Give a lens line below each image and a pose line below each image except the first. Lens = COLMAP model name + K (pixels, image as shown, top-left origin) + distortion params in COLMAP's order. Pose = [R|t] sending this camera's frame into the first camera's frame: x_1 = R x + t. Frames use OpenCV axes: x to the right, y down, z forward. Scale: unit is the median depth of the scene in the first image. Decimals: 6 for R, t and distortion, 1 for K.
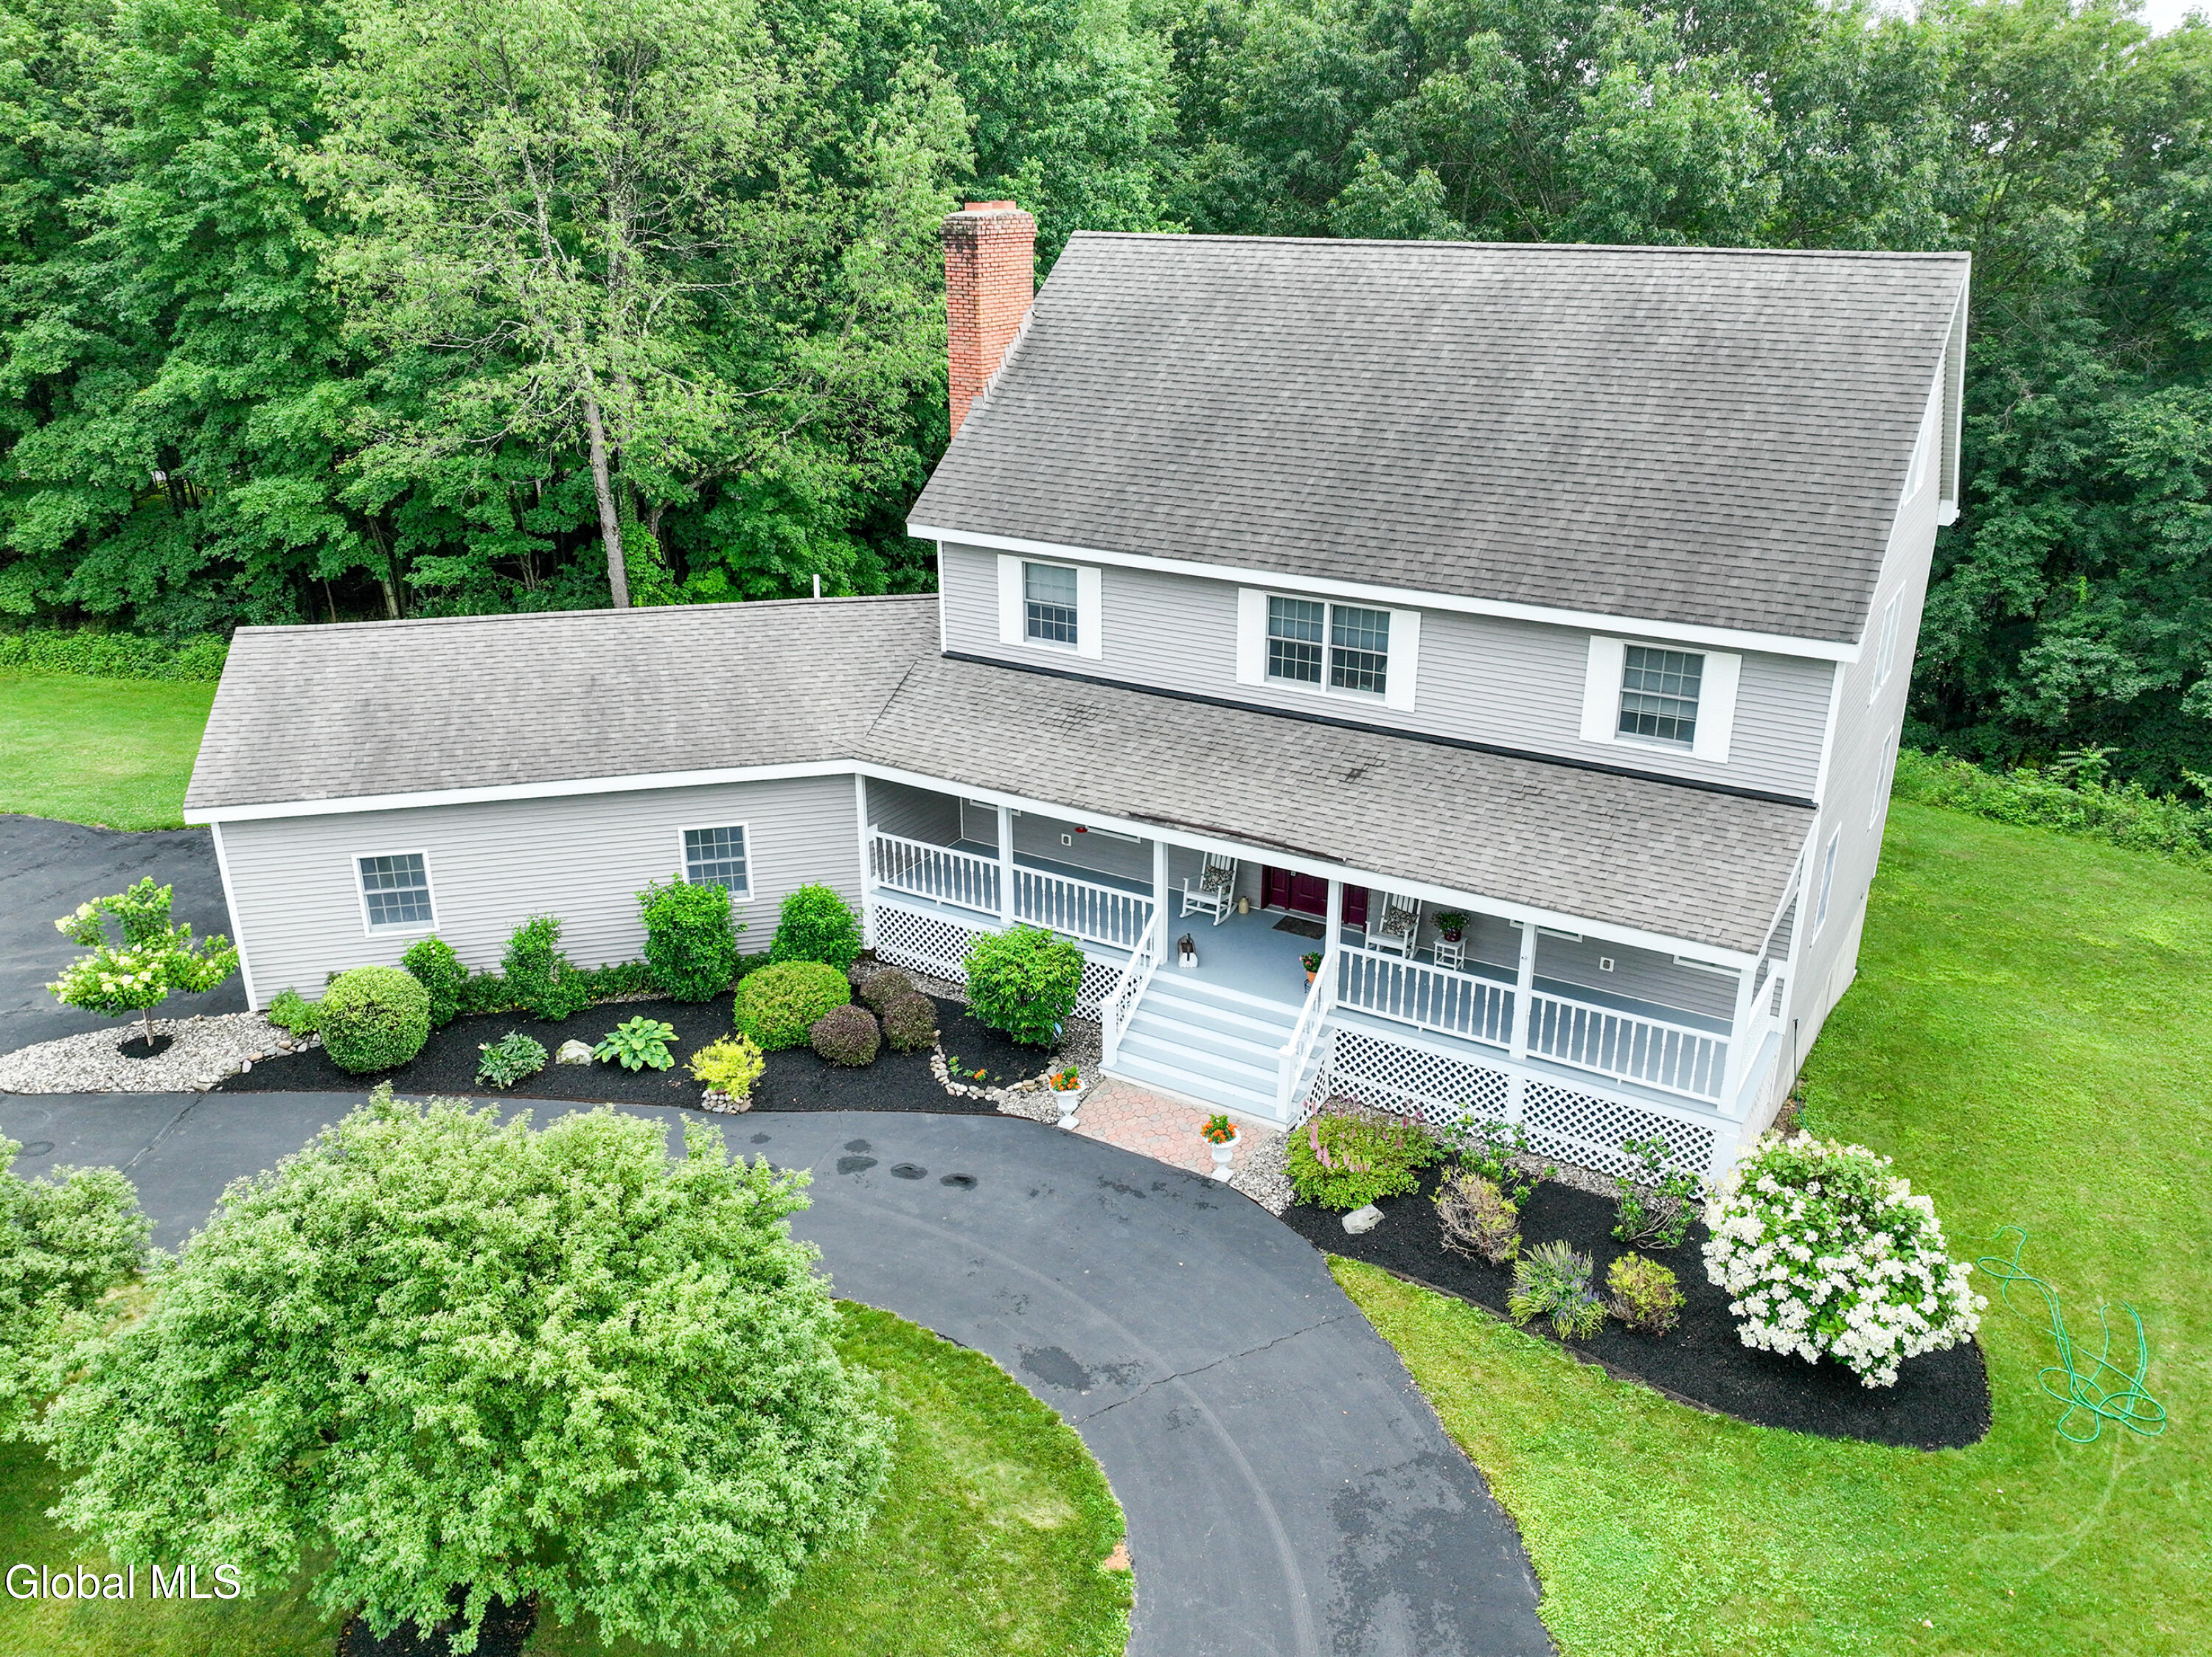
lens RADIAL K [[1666.7, 0, 1115.7], [0, 1666.7, 832.4], [0, 0, 1]] dist [0.011354, 0.010580]
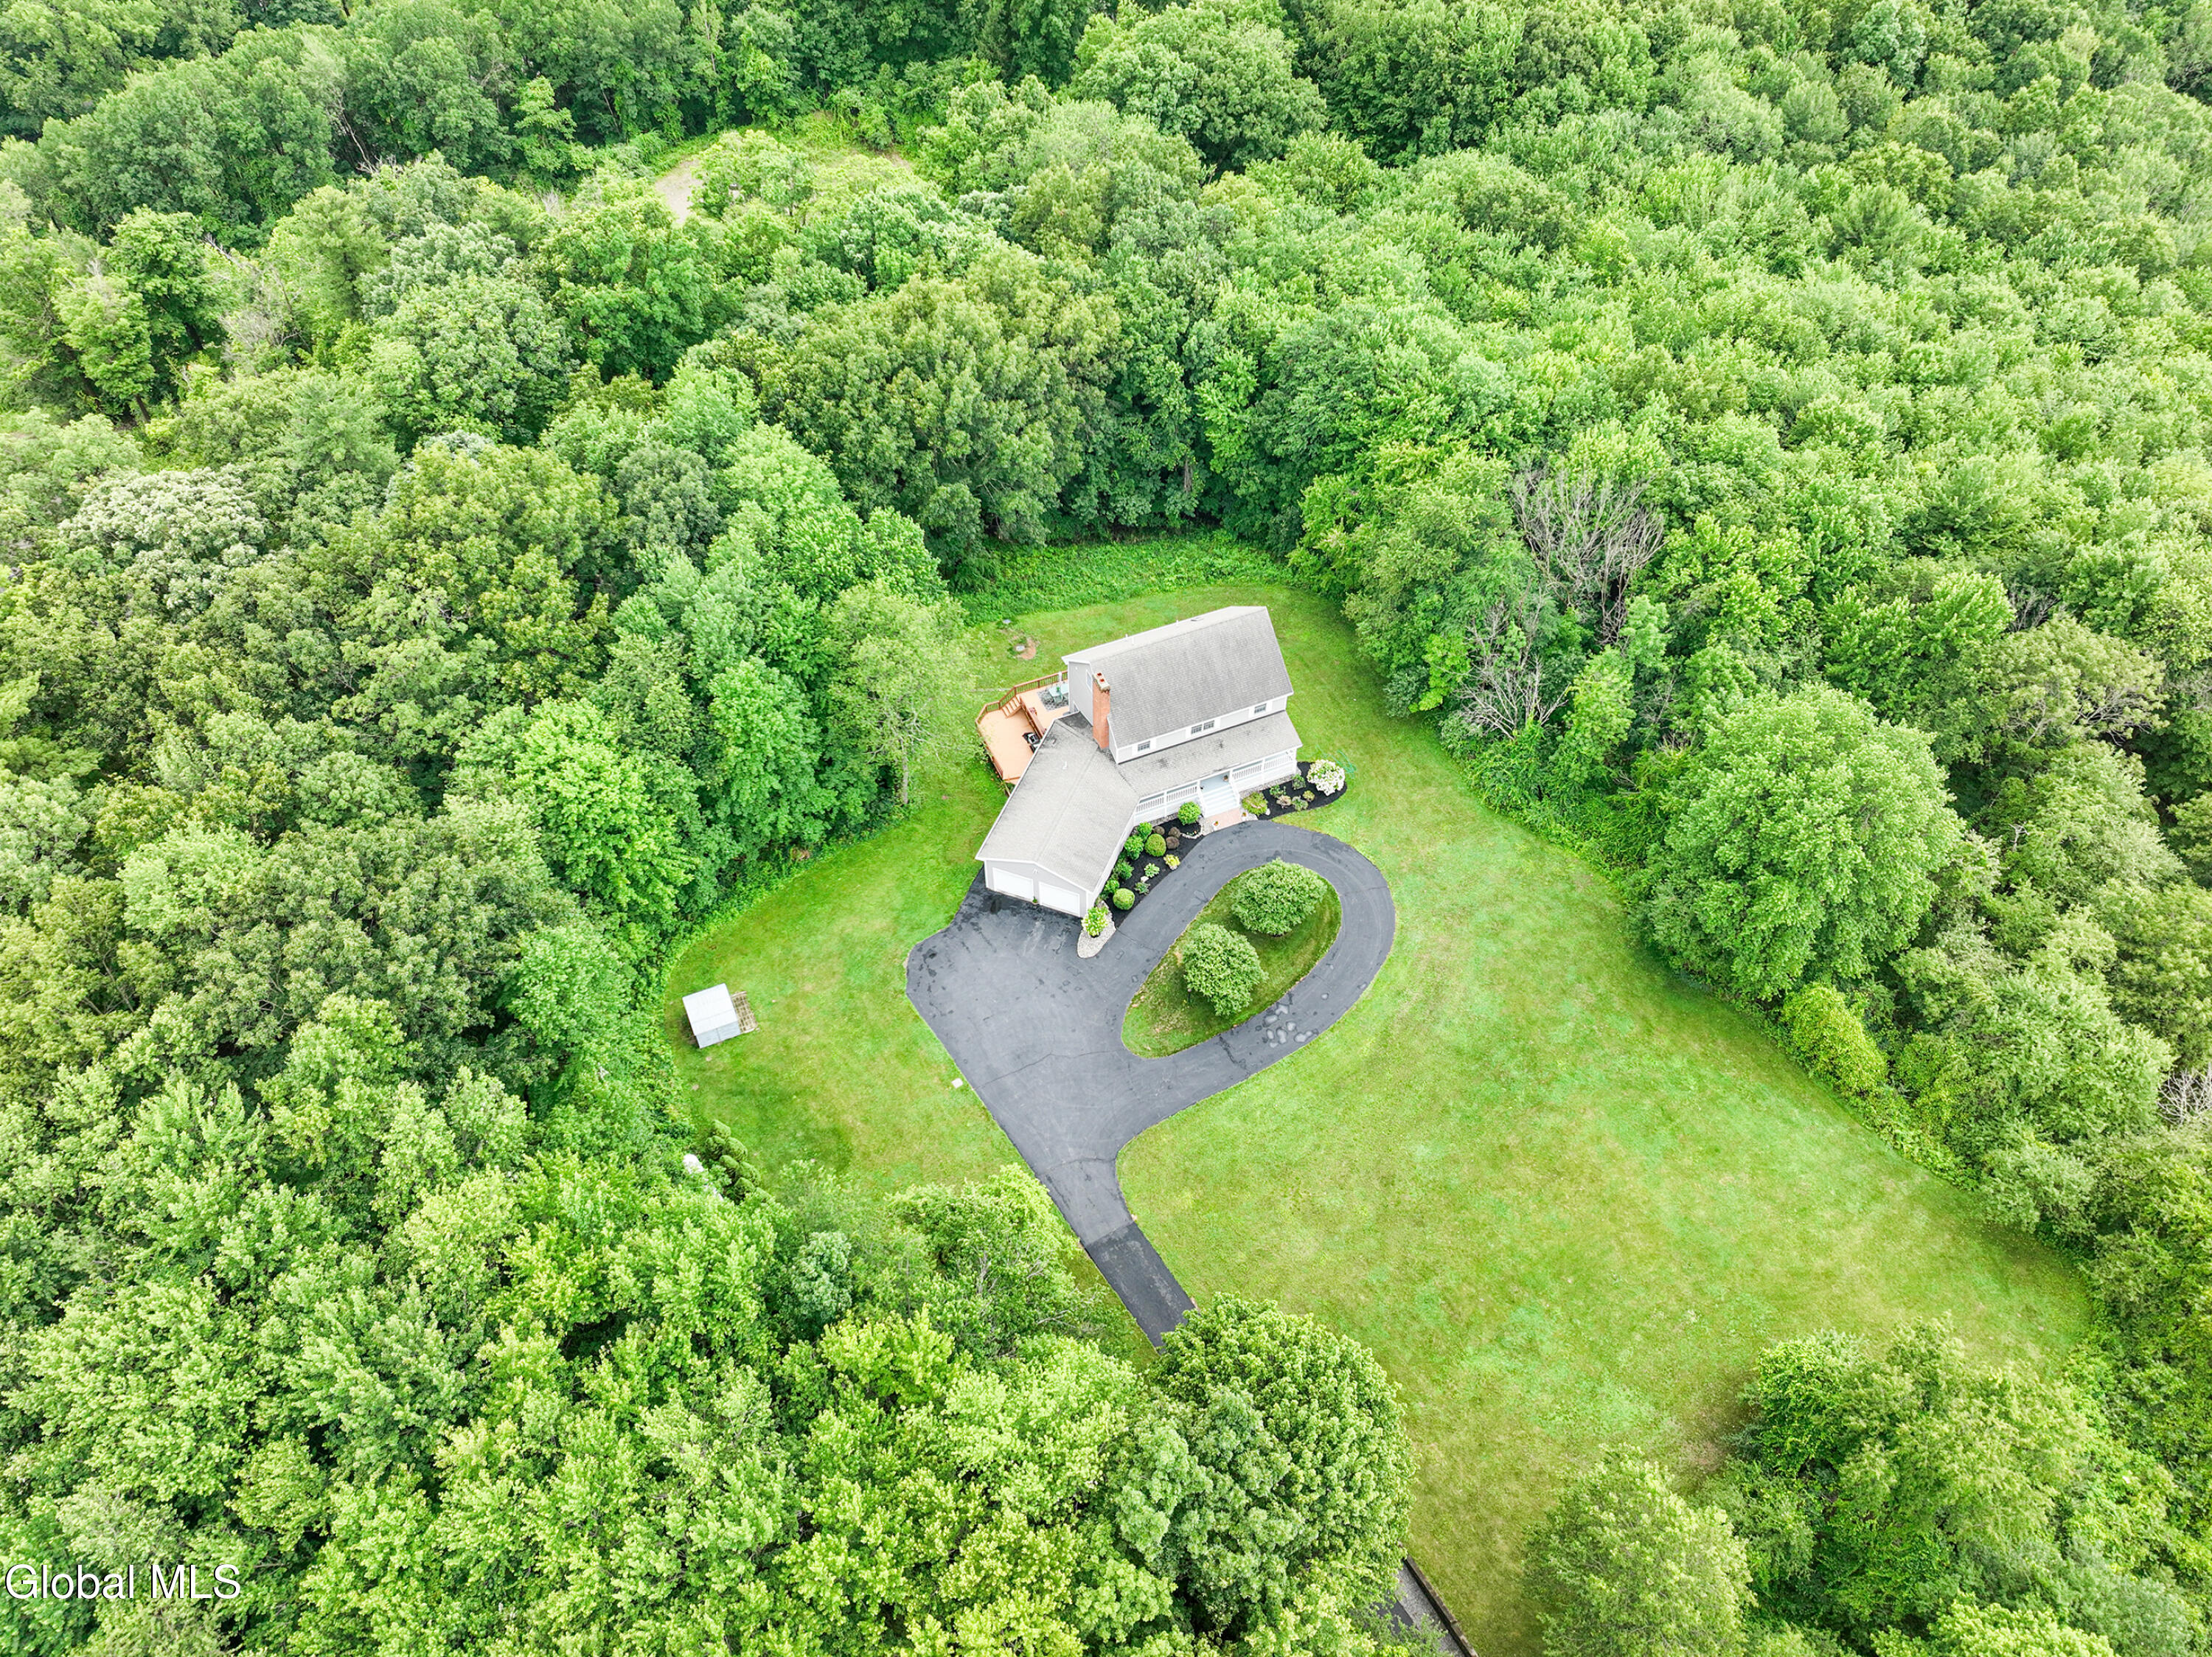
lens RADIAL K [[1666.7, 0, 1113.3], [0, 1666.7, 830.2], [0, 0, 1]] dist [0.011354, 0.010580]
pose [[0.572058, -0.624663, 0.531551, -3.109558], [0.293061, 0.760950, 0.578853, -3.067924], [-0.766071, -0.175361, 0.618372, -2.115009]]
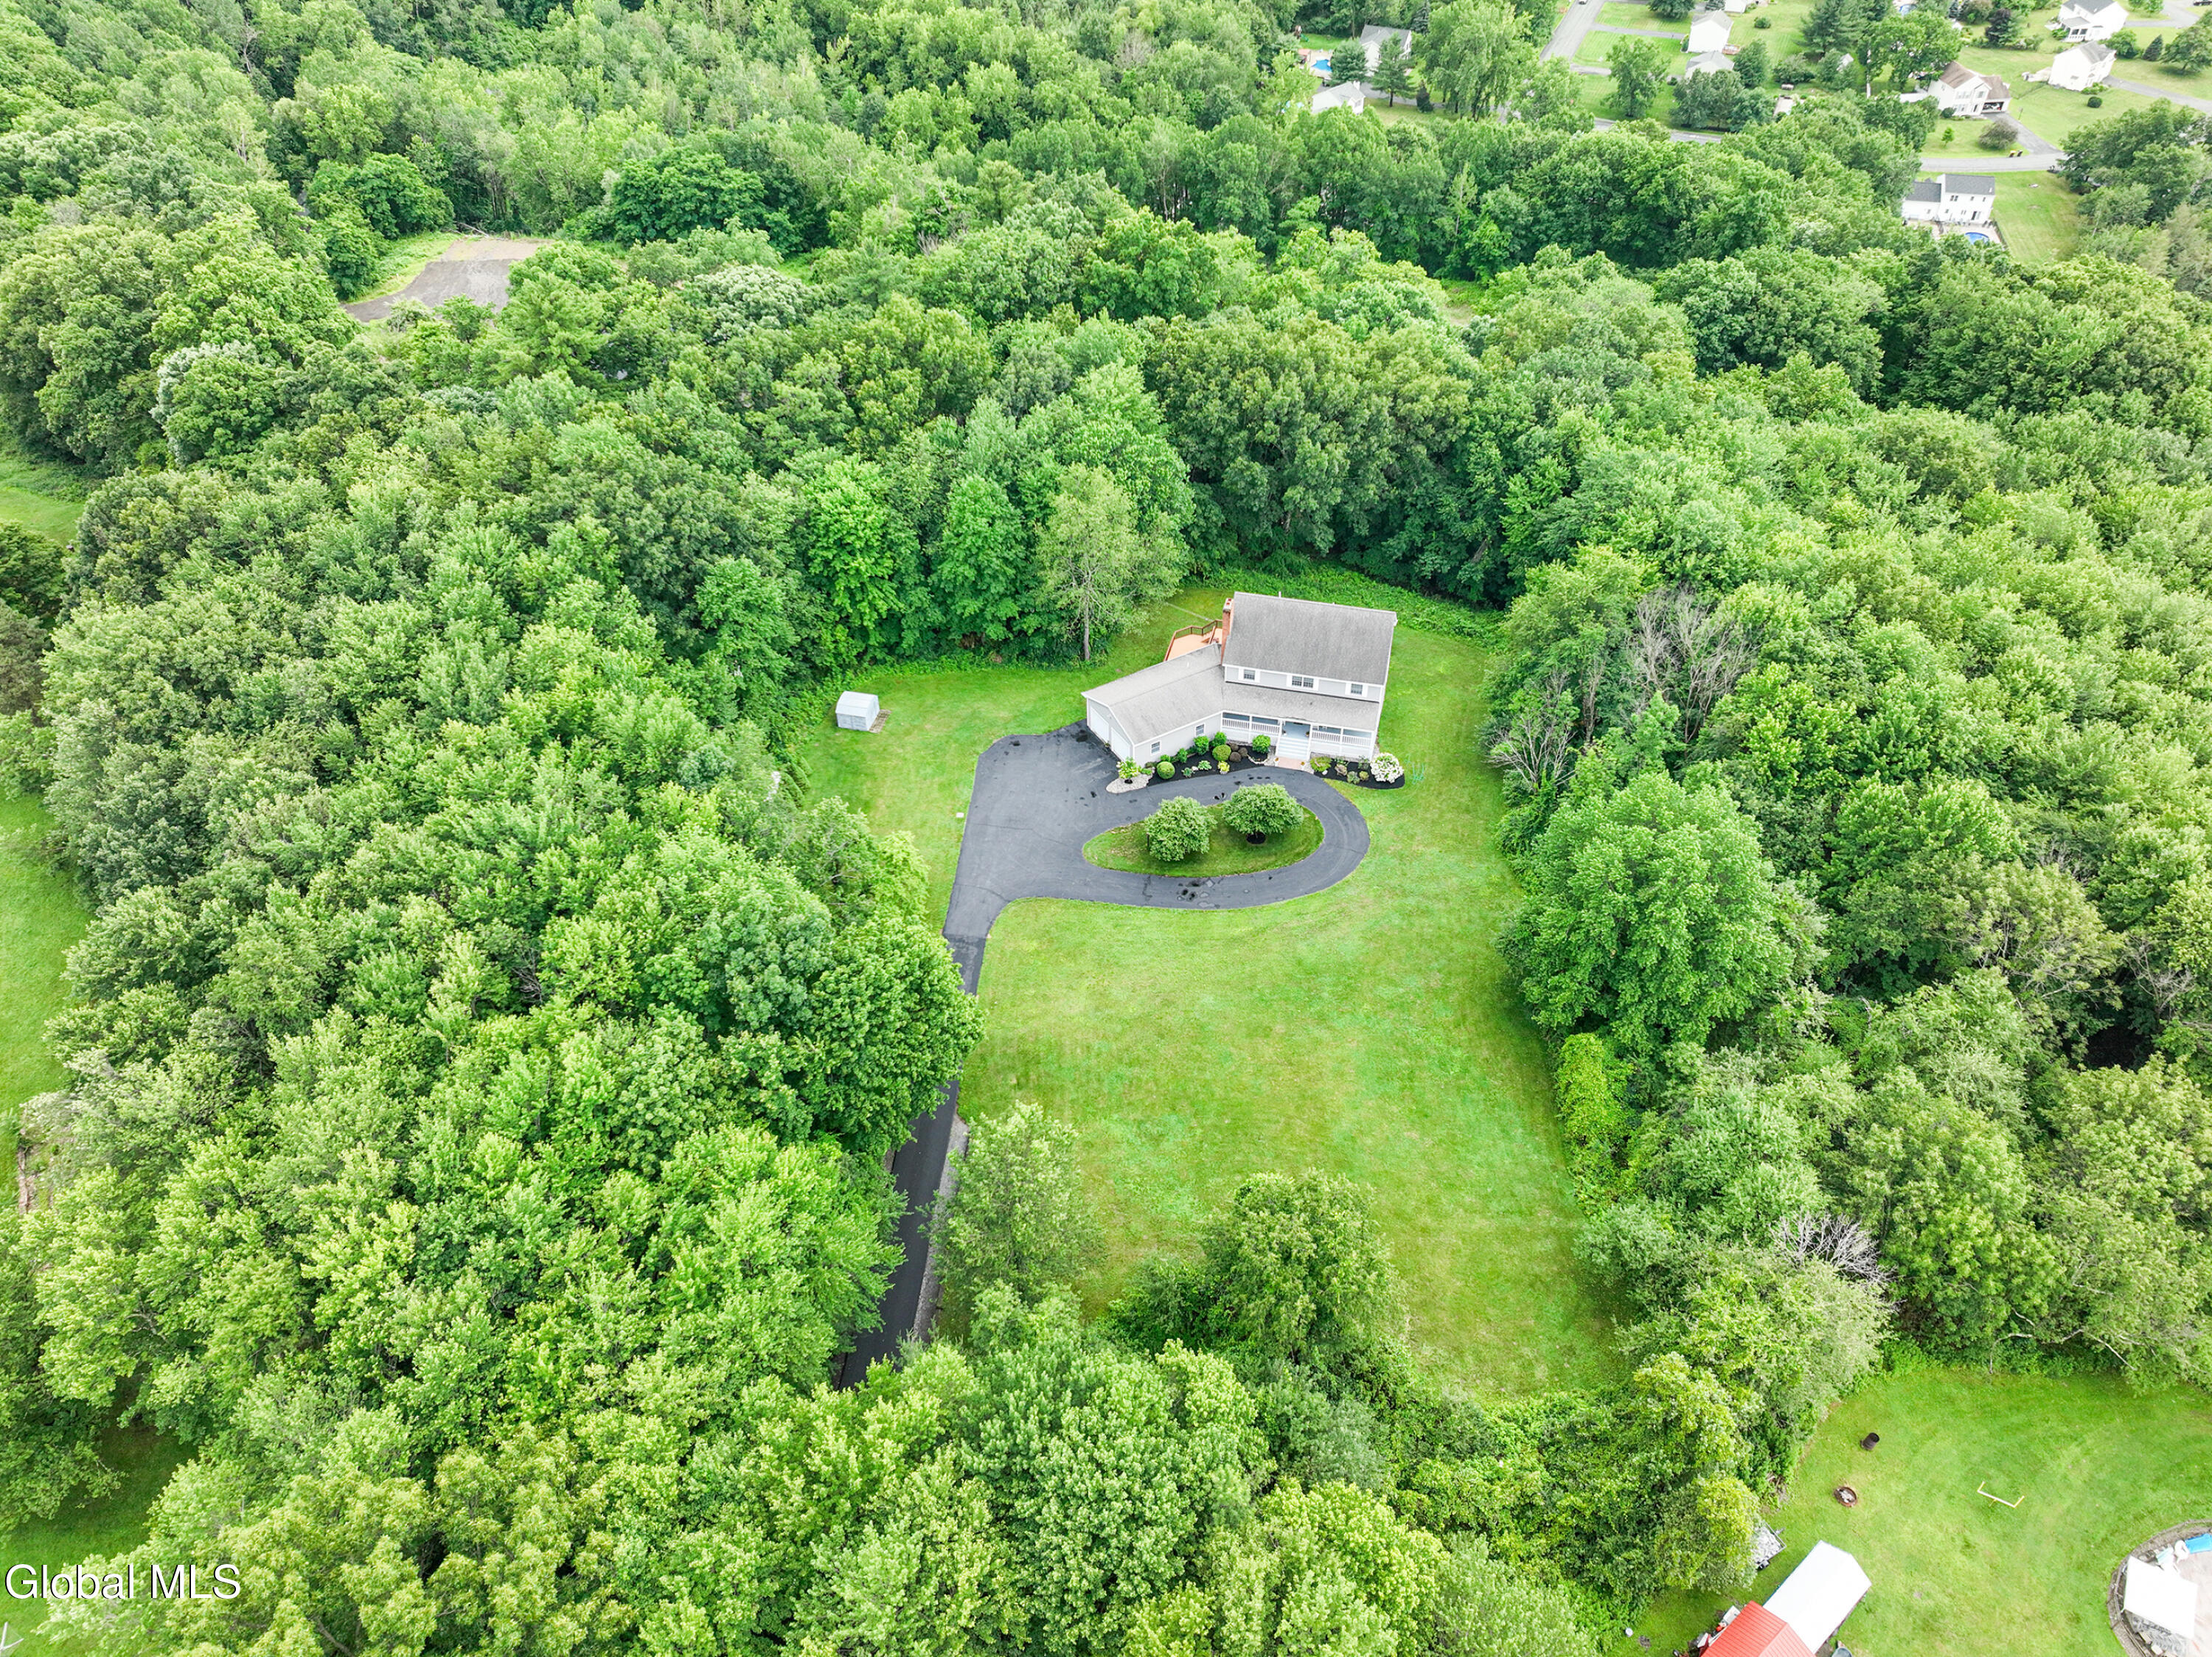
lens RADIAL K [[1666.7, 0, 1113.6], [0, 1666.7, 821.9], [0, 0, 1]] dist [0.011354, 0.010580]
pose [[0.951502, -0.205635, 0.228819, -2.149339], [0.114254, 0.926789, 0.357783, -2.003996], [-0.285640, -0.314288, 0.905336, -4.739344]]
